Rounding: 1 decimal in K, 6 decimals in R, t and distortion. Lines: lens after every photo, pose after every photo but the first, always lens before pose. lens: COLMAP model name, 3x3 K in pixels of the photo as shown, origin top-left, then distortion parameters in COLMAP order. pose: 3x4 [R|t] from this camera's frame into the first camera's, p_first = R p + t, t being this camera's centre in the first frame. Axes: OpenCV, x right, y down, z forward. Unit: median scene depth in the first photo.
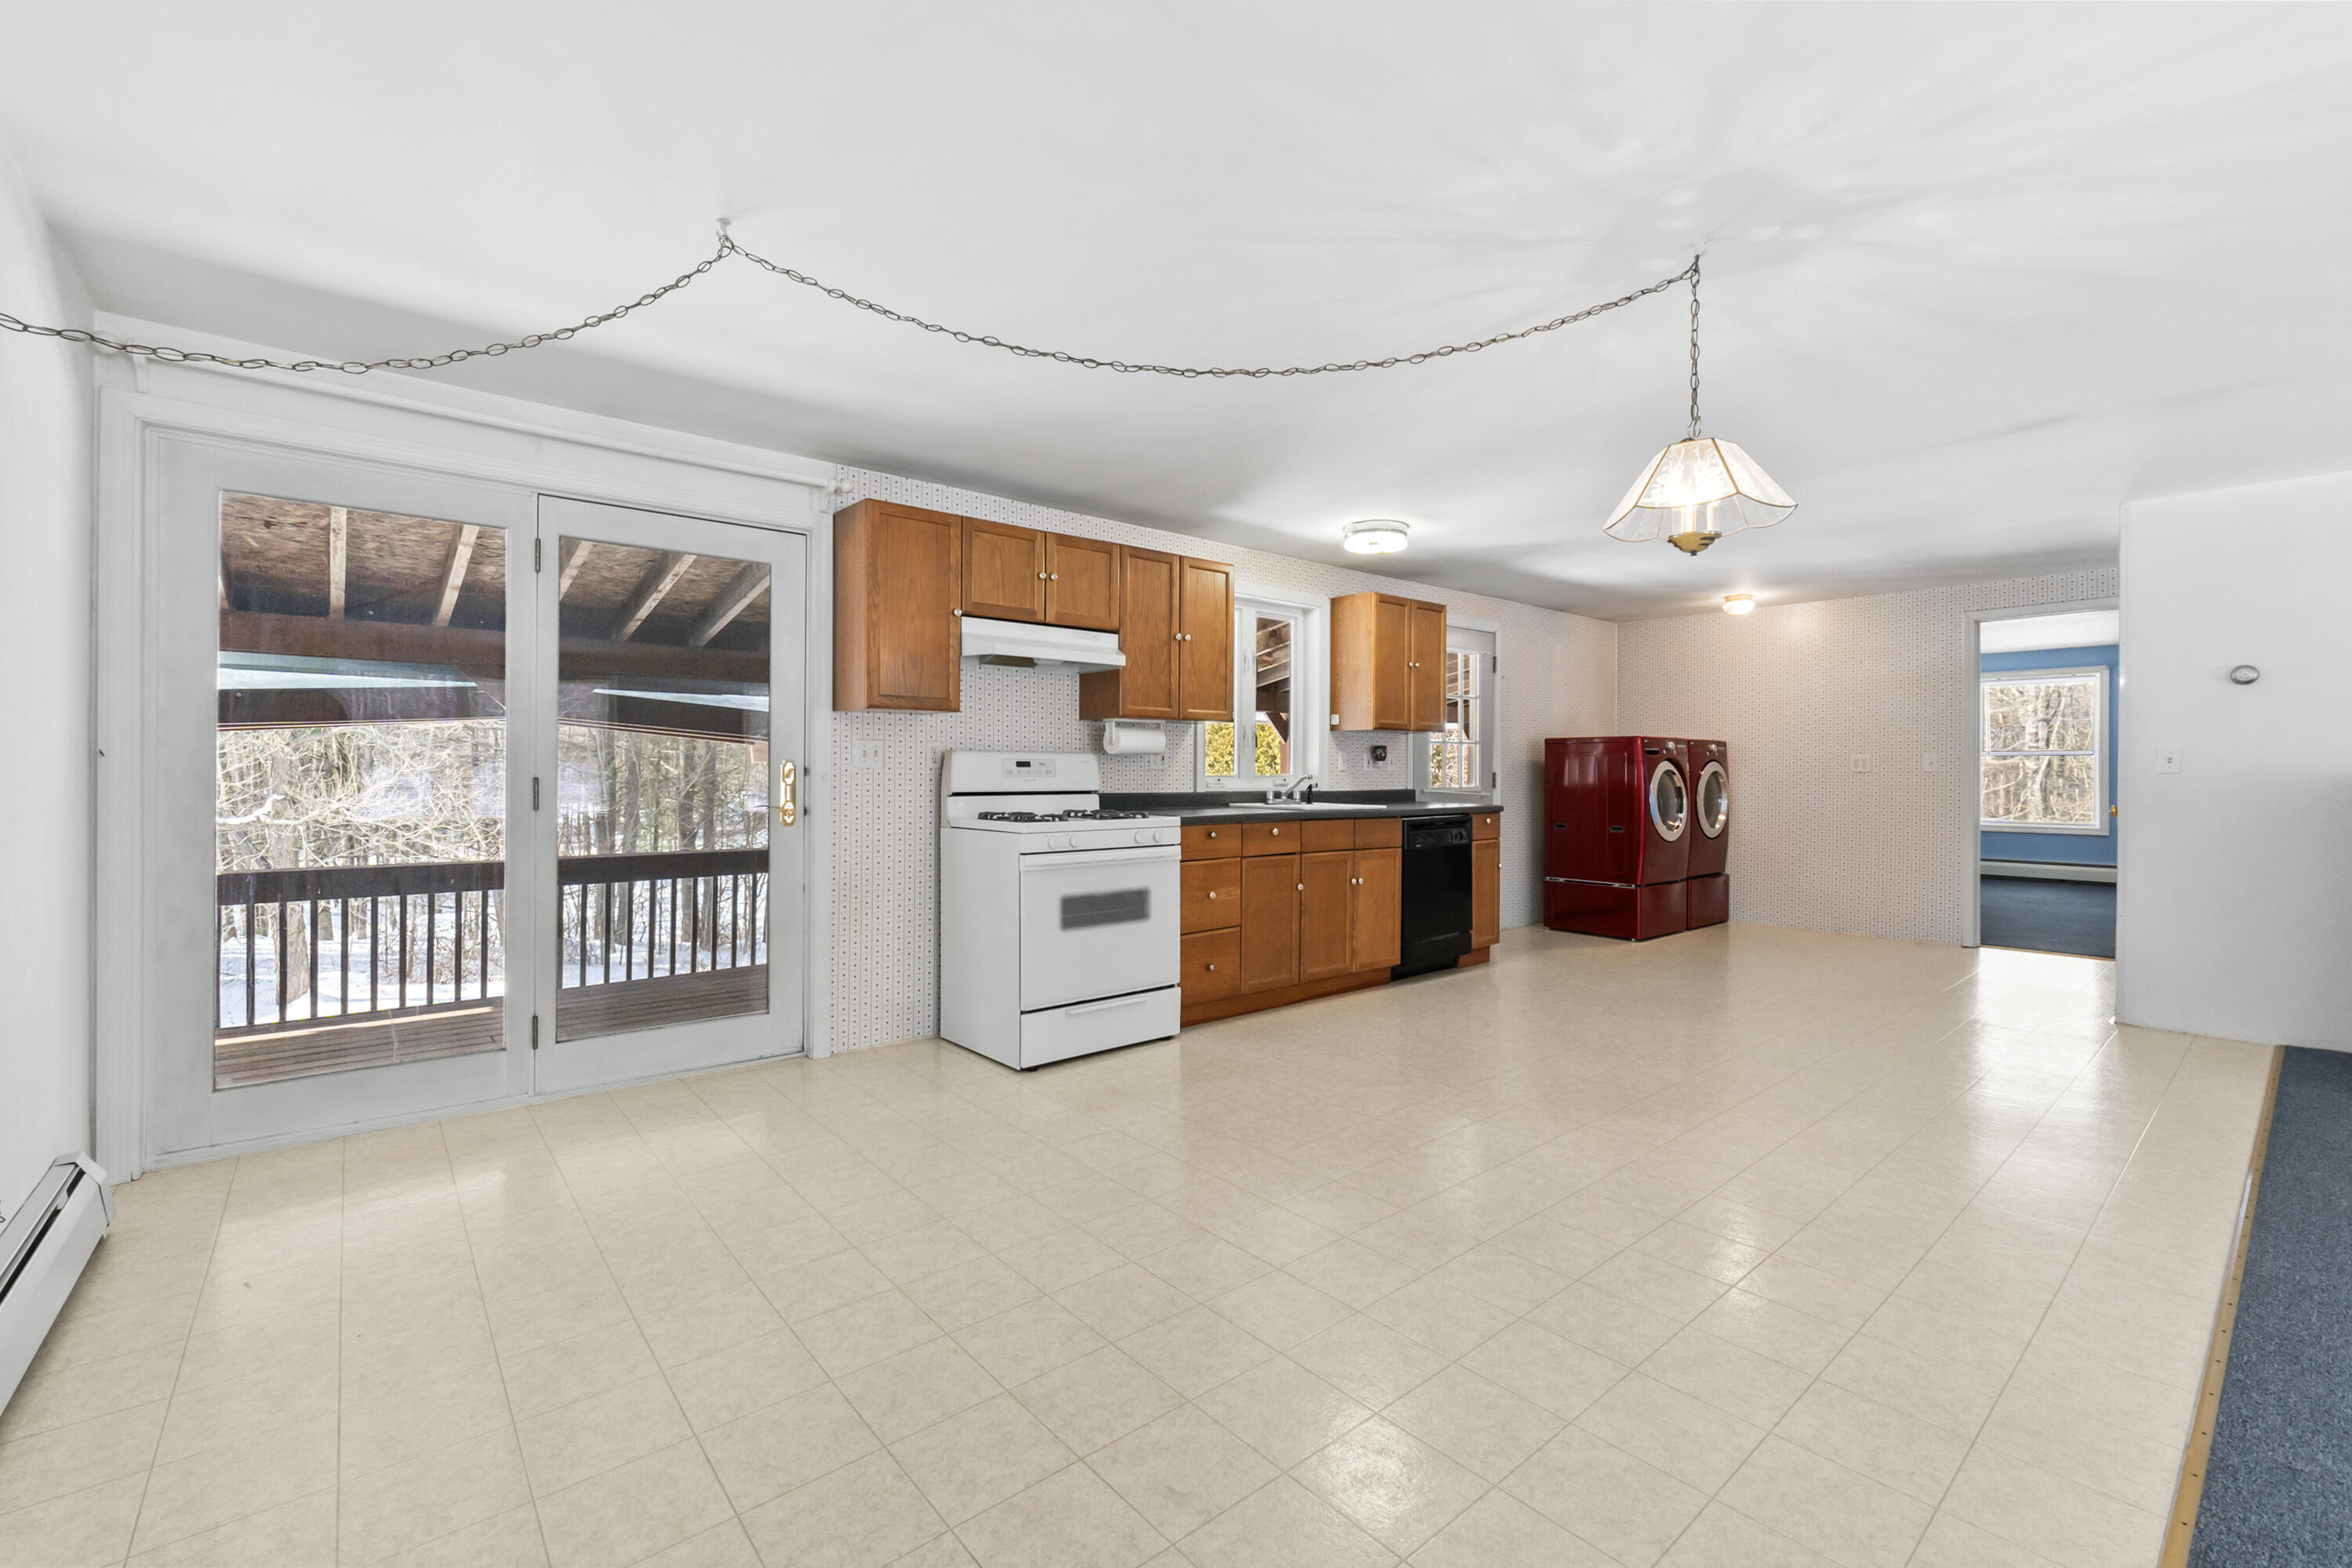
lens RADIAL K [[1005.8, 0, 1184.1], [0, 1005.8, 782.8], [0, 0, 1]] dist [0.005288, -0.001232]
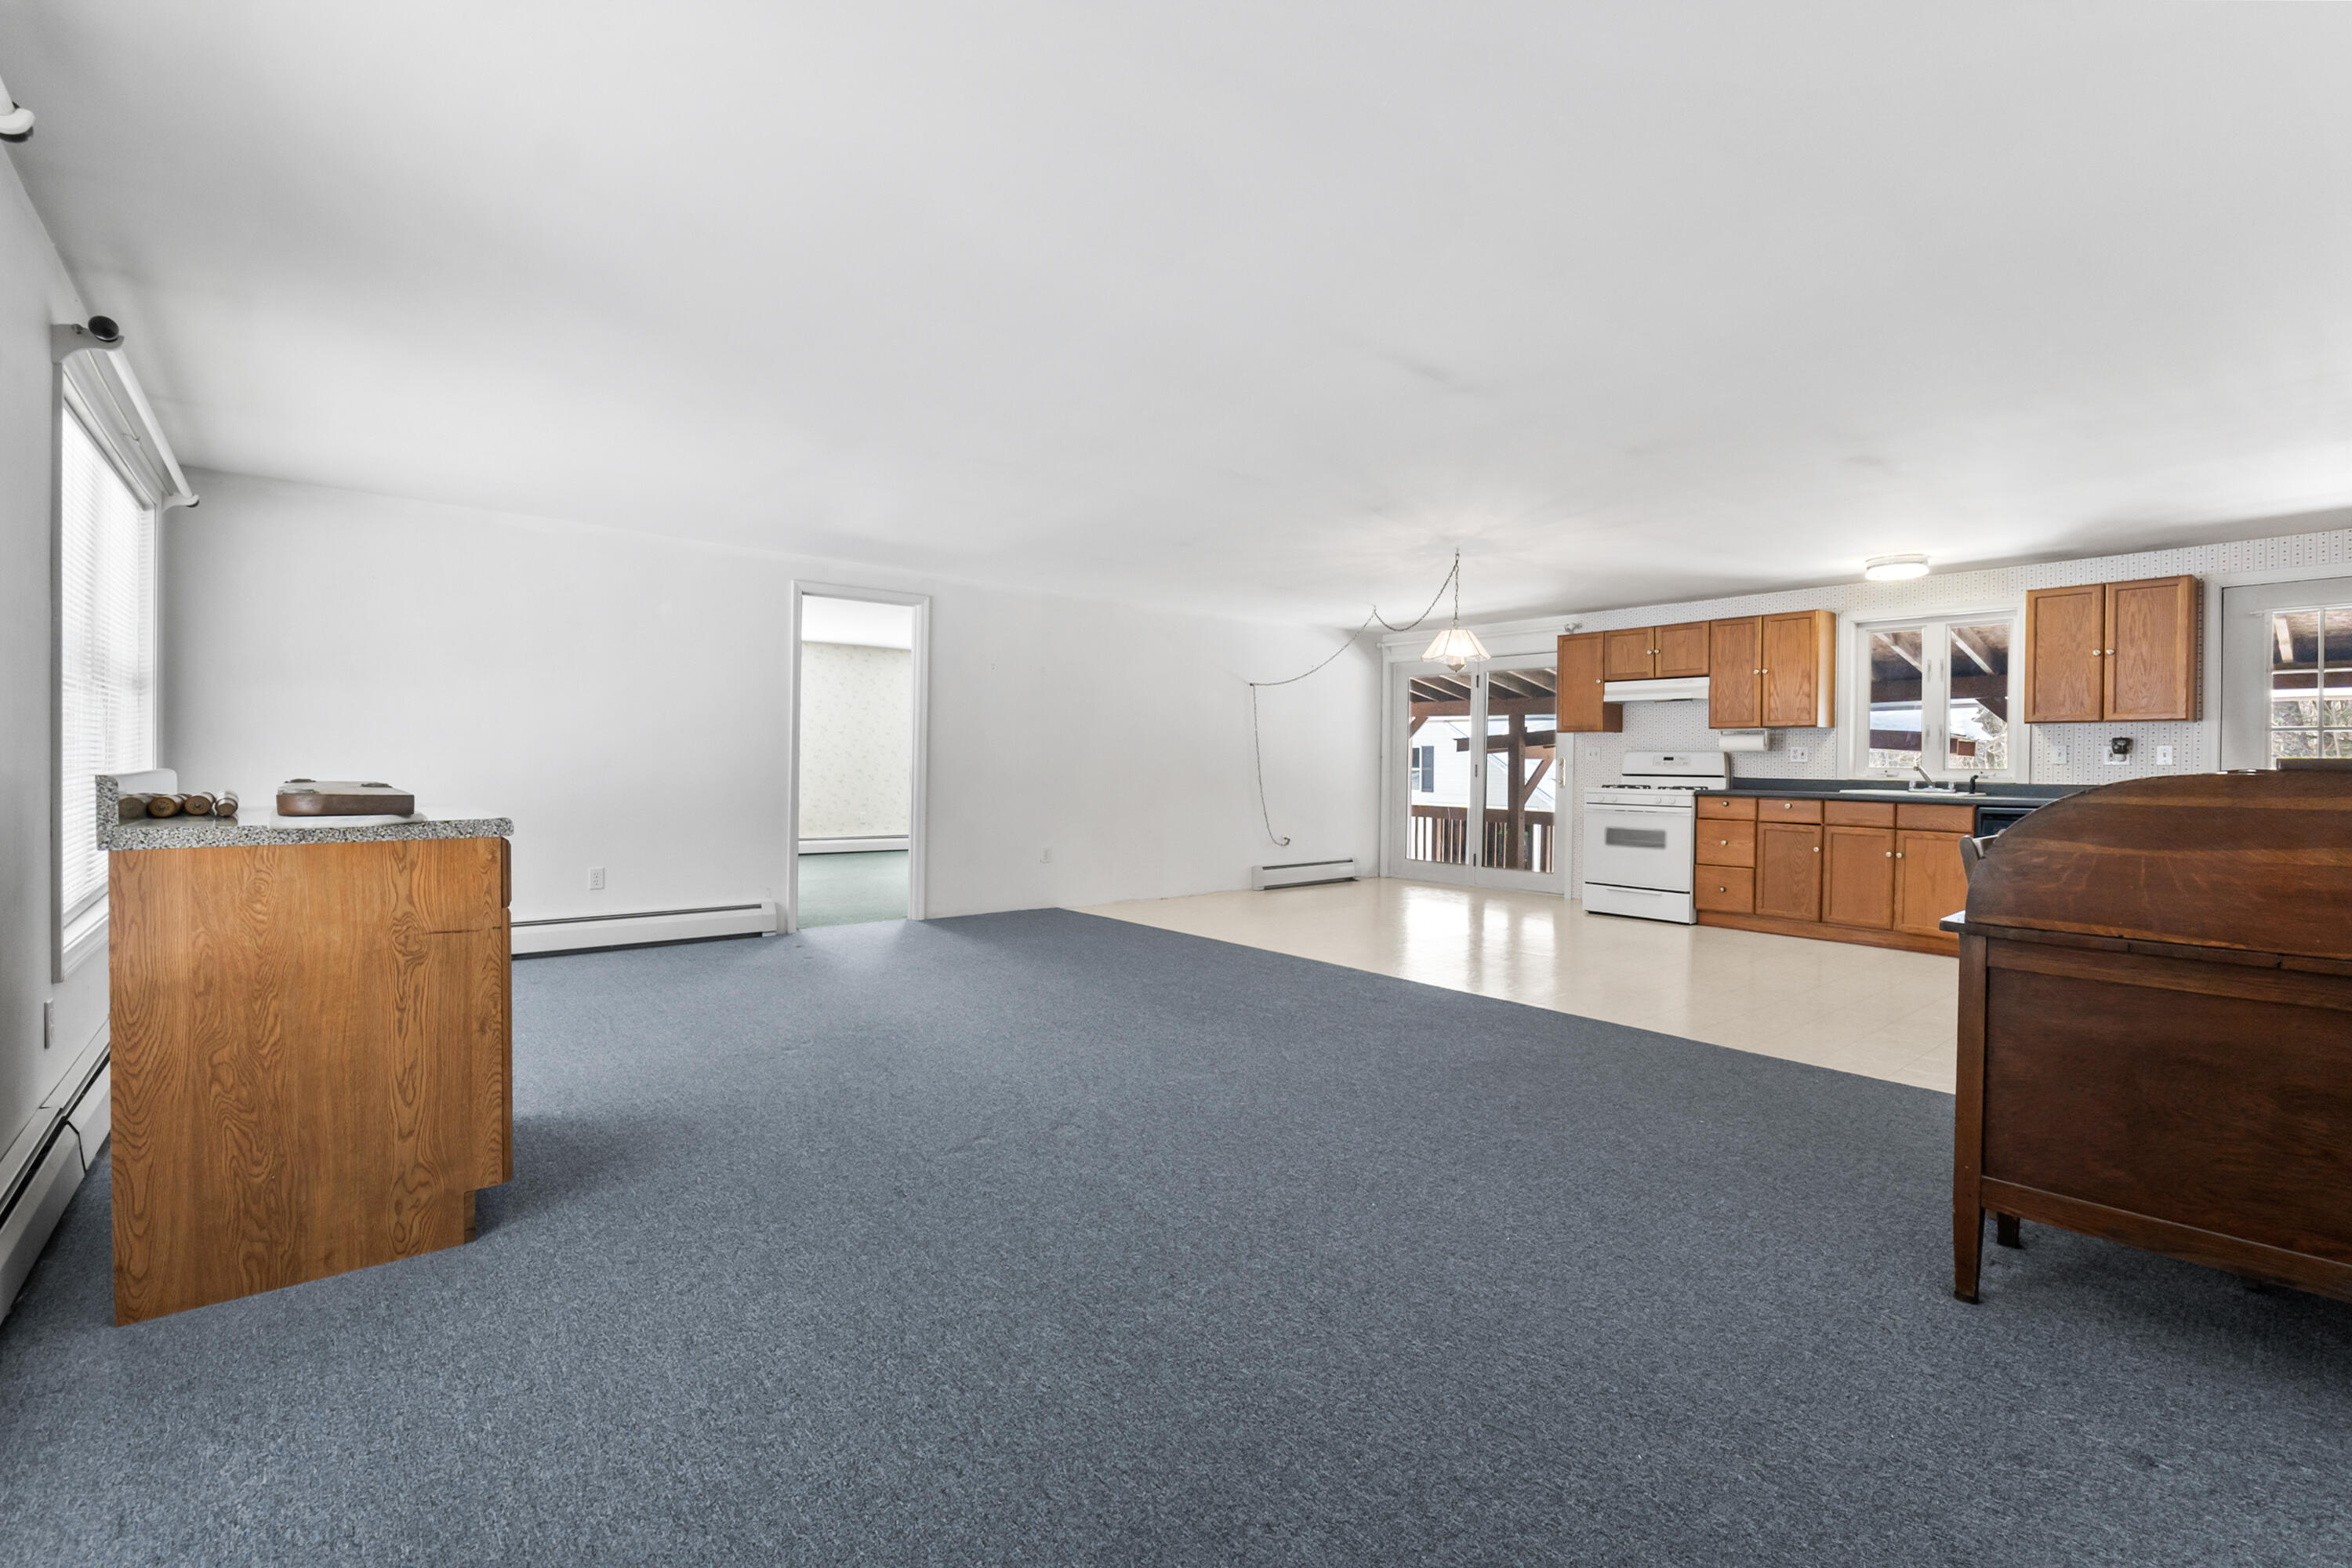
lens RADIAL K [[1005.8, 0, 1181.8], [0, 1005.8, 770.6], [0, 0, 1]] dist [0.005288, -0.001232]
pose [[-0.019858, 0.006738, -0.999780, 1.498327], [-0.021854, 0.999735, 0.007172, 0.007827], [0.999564, 0.021992, -0.019705, 0.191586]]
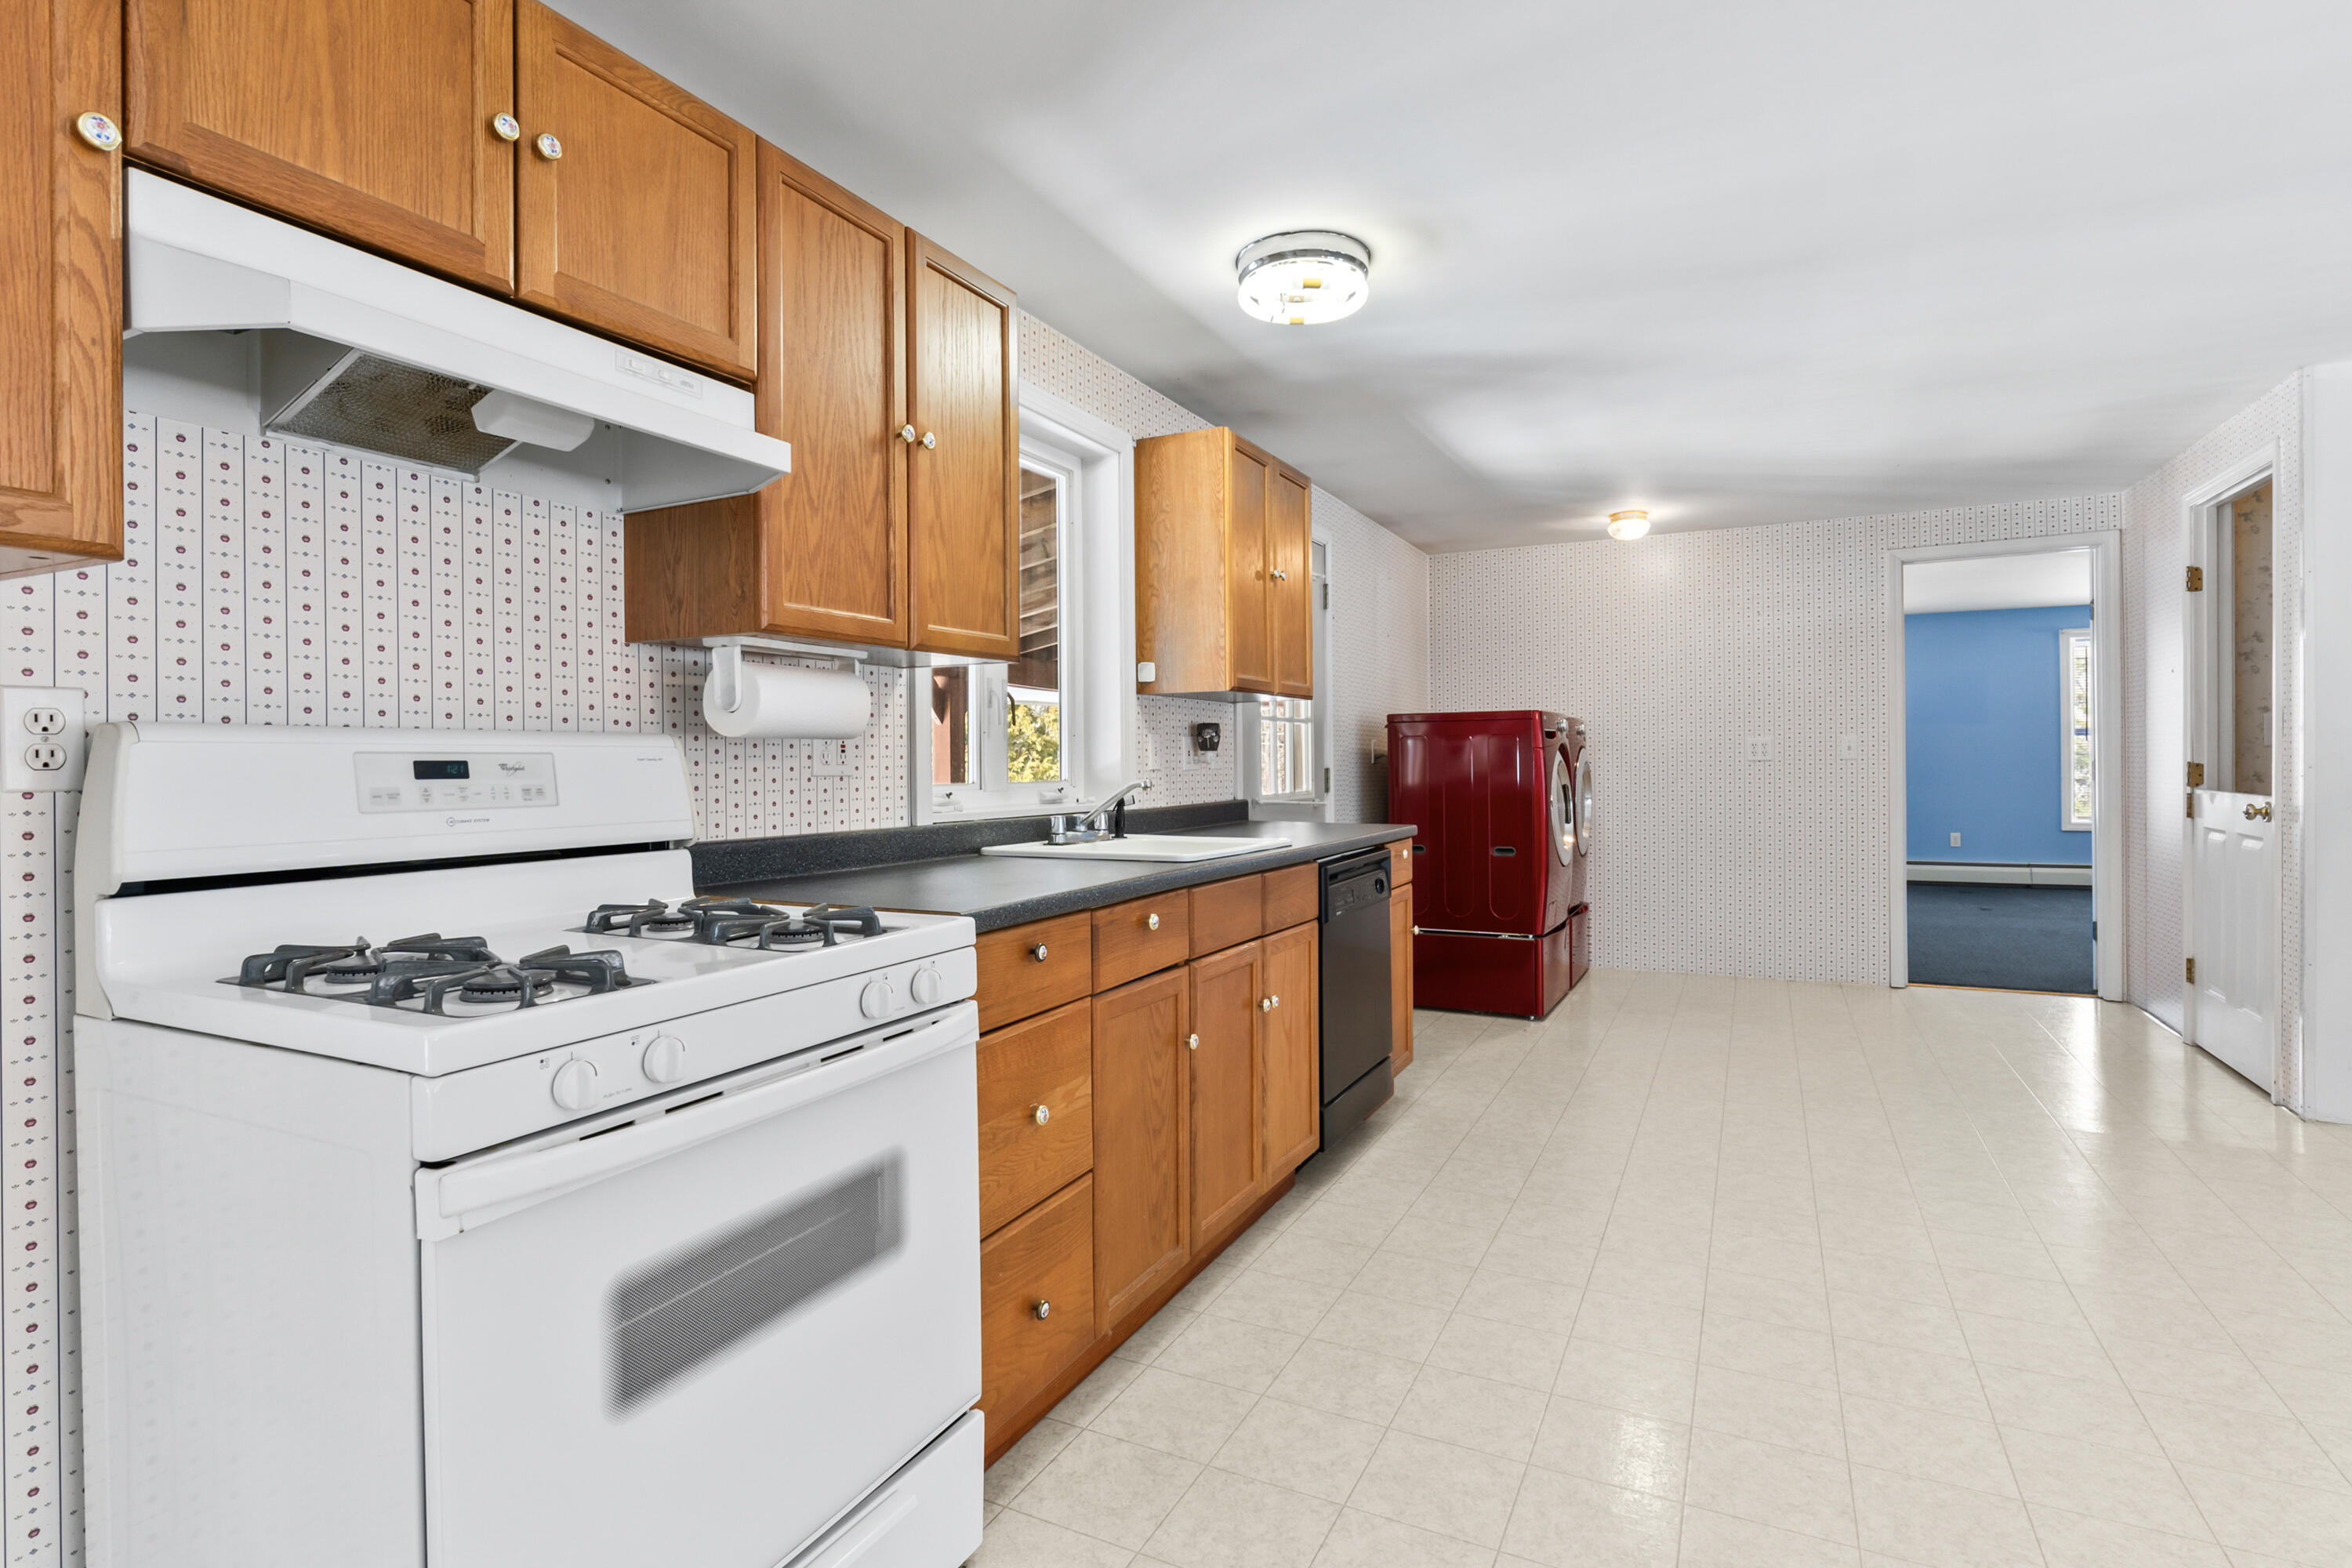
lens RADIAL K [[1152.4, 0, 1182.2], [0, 1152.4, 770.3], [0, 0, 1]] dist [-0.004255, -0.000474]
pose [[0.921394, -0.014920, 0.388344, -0.083002], [0.017200, 0.999849, -0.002395, -0.012822], [-0.388250, 0.008886, 0.921511, 0.555705]]
